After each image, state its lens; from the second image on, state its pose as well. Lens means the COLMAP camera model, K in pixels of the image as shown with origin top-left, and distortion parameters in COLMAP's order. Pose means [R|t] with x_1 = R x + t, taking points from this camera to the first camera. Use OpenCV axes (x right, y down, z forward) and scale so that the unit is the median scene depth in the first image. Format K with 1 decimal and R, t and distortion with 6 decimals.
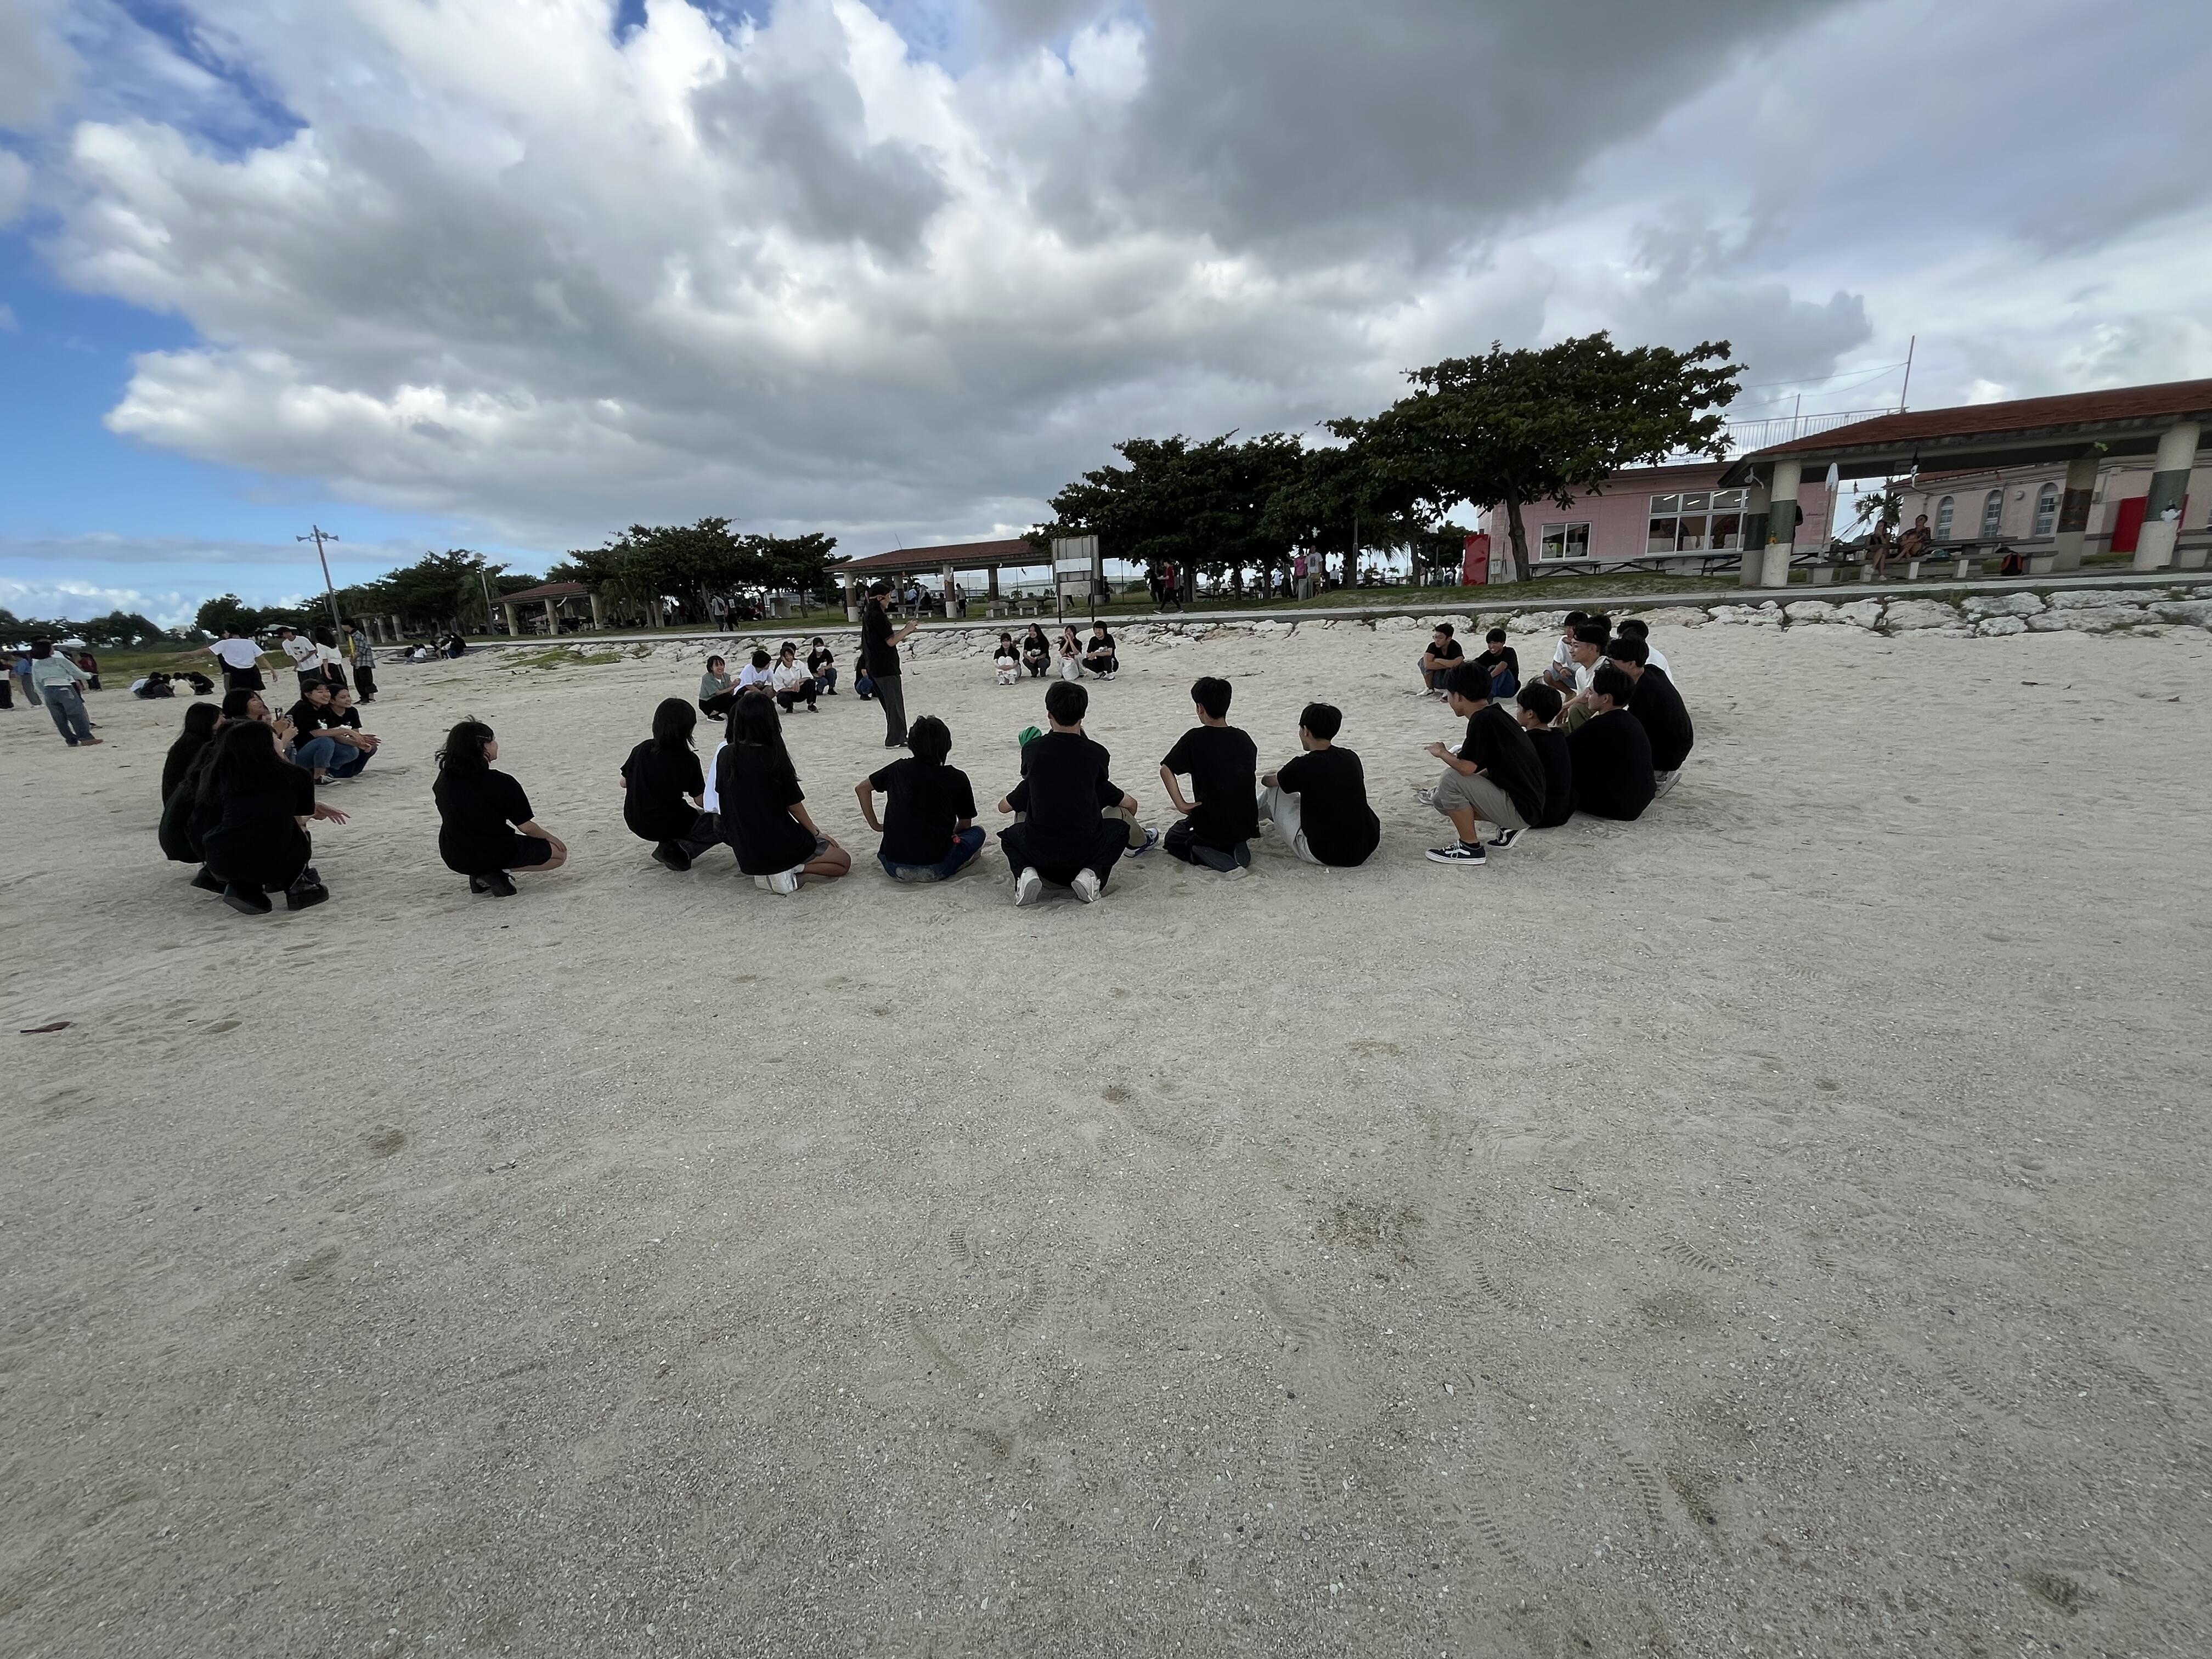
lens RADIAL K [[887.9, 0, 1109.6], [0, 887.9, 836.5], [0, 0, 1]] dist [0.000283, 0.000032]
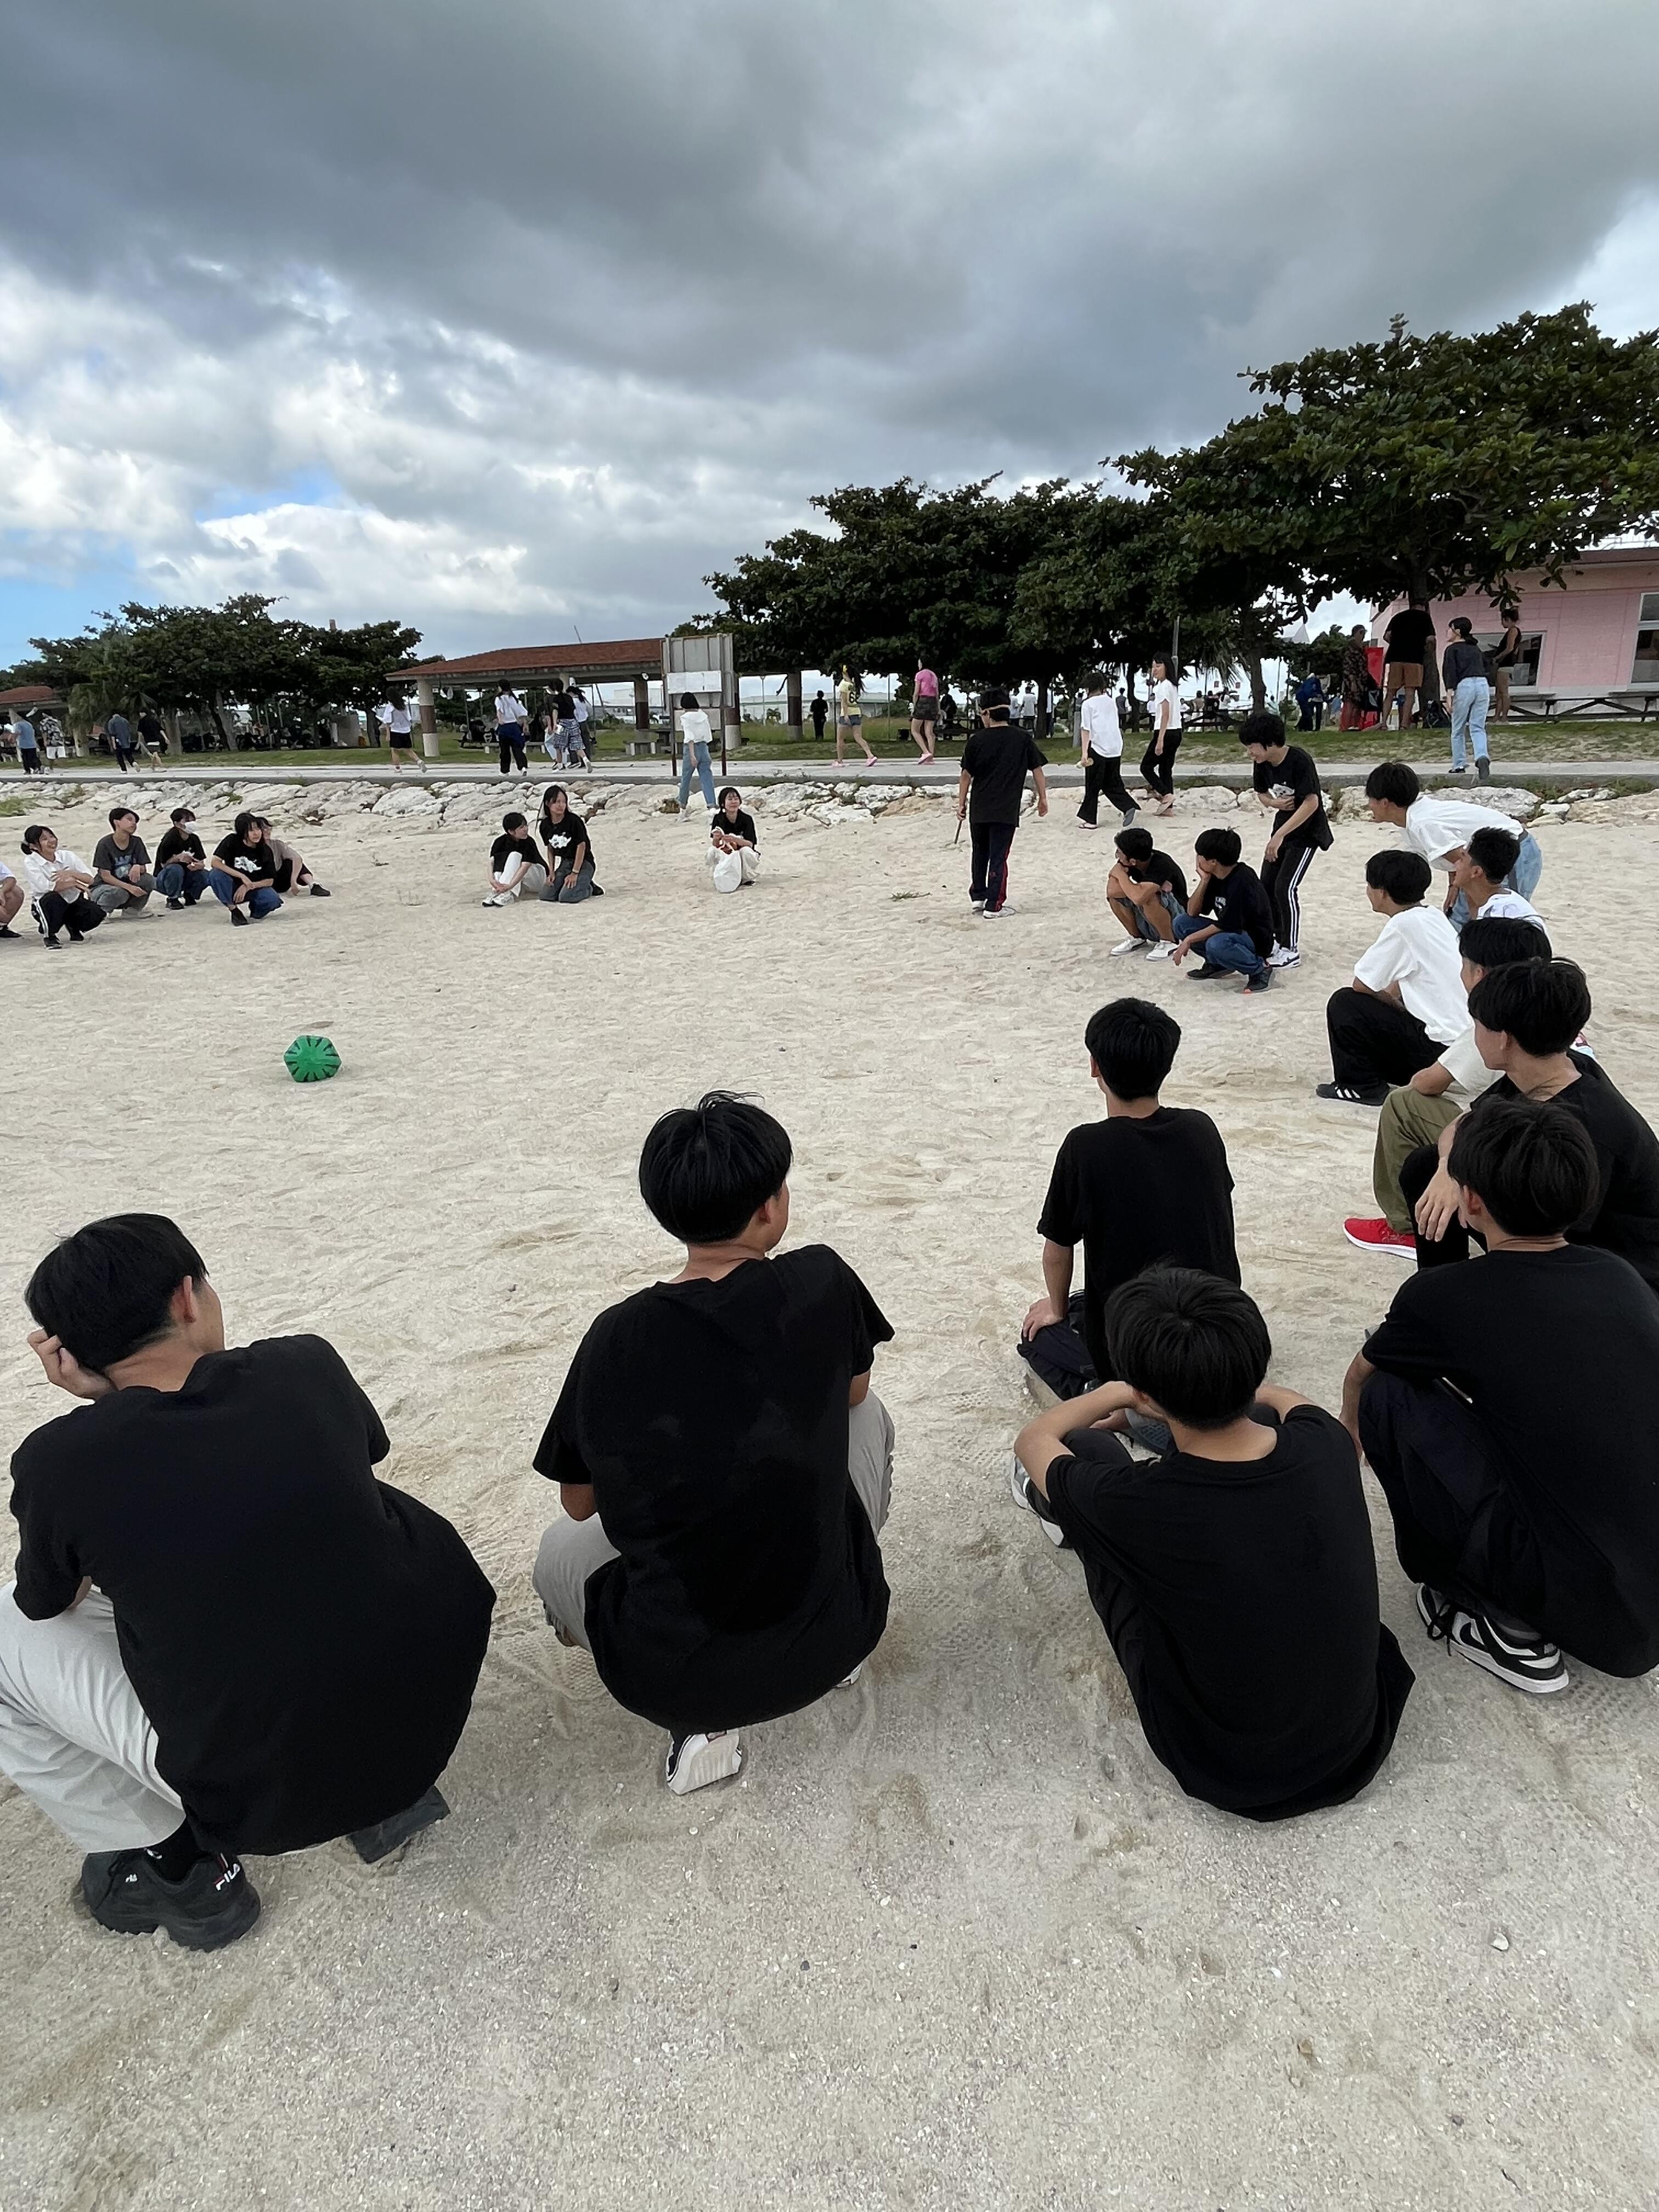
lens RADIAL K [[1227.1, 0, 827.1], [0, 1227.1, 1100.3], [0, 0, 1]] dist [-0.002152, -0.000892]
pose [[0.999319, 0.031742, -0.018831, 0.073973], [-0.031043, 0.998858, 0.036330, -0.048011], [0.019963, -0.035721, 0.999162, 0.136473]]
